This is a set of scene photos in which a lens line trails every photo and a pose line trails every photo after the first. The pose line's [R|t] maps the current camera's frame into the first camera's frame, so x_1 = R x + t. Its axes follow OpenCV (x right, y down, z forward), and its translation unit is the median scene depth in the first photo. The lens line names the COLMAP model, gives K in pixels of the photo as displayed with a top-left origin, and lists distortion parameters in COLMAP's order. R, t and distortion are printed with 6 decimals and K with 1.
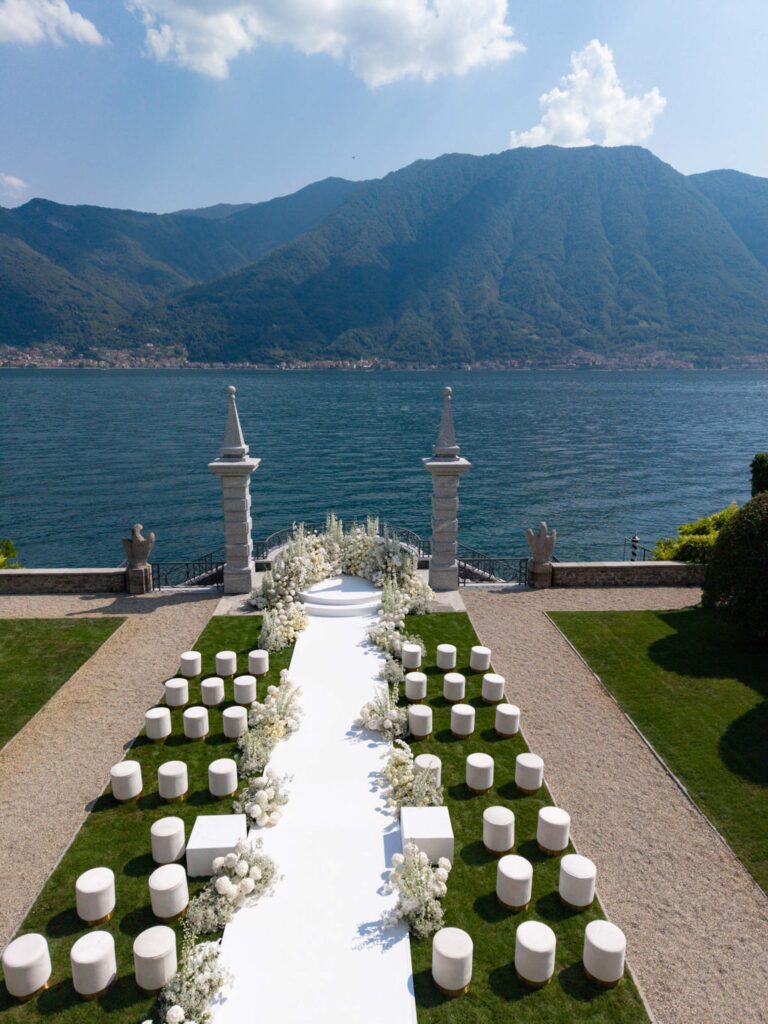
lens RADIAL K [[675.5, 0, 384.0], [0, 675.5, 512.0], [0, 0, 1]] dist [0.020752, -0.037458]
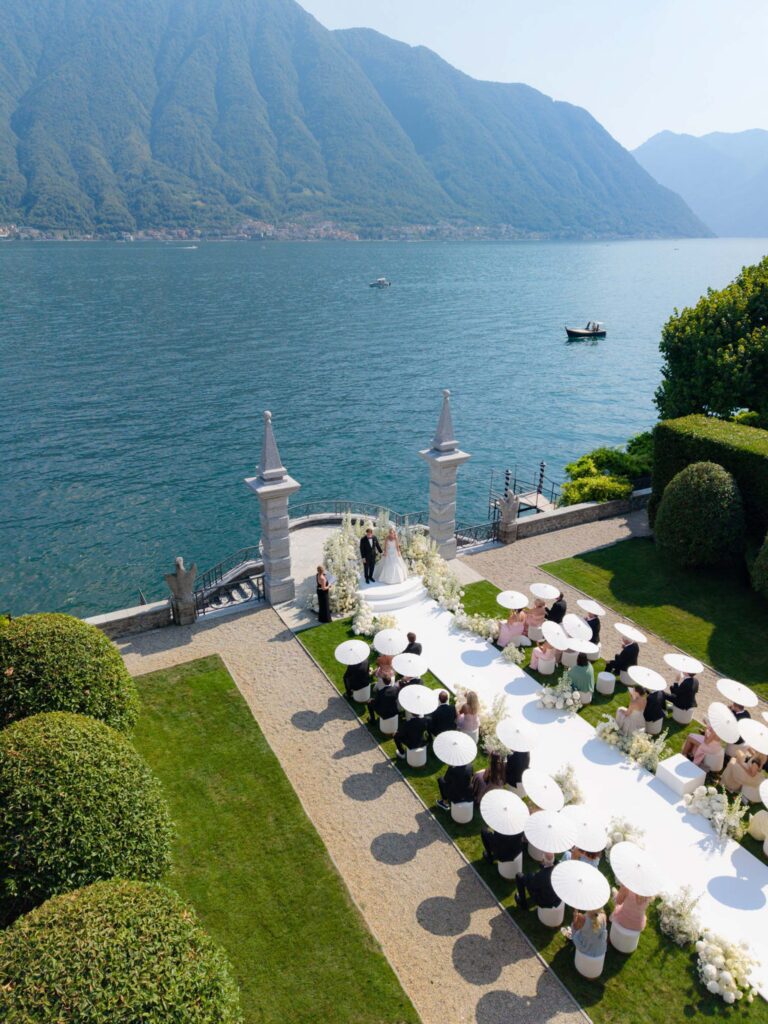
lens RADIAL K [[675.5, 0, 384.0], [0, 675.5, 512.0], [0, 0, 1]] dist [0.020752, -0.037458]
pose [[0.894715, -0.167165, 0.414175, -0.474200], [0.091472, 0.976244, 0.196421, -0.204624], [-0.437171, -0.137855, 0.888751, -0.001078]]
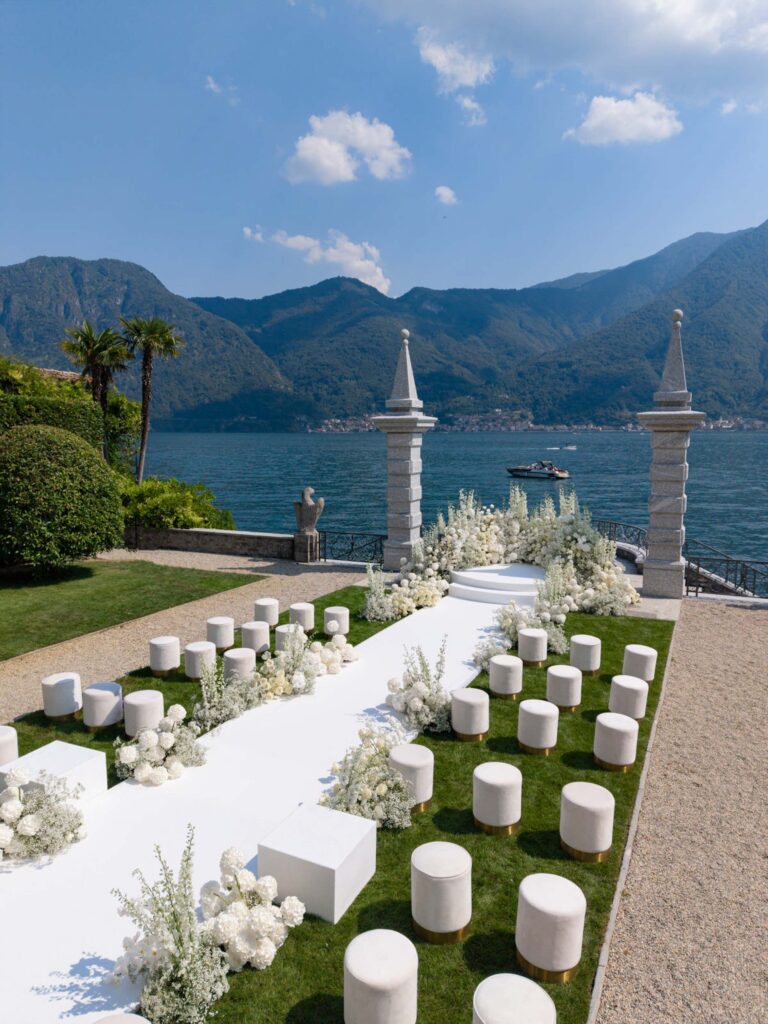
lens RADIAL K [[675.5, 0, 384.0], [0, 675.5, 512.0], [0, 0, 1]] dist [0.020752, -0.037458]
pose [[0.881181, 0.052595, -0.469845, 0.161346], [-0.094991, 0.993223, -0.066971, 0.100170], [0.463138, 0.103645, 0.880205, 0.221269]]
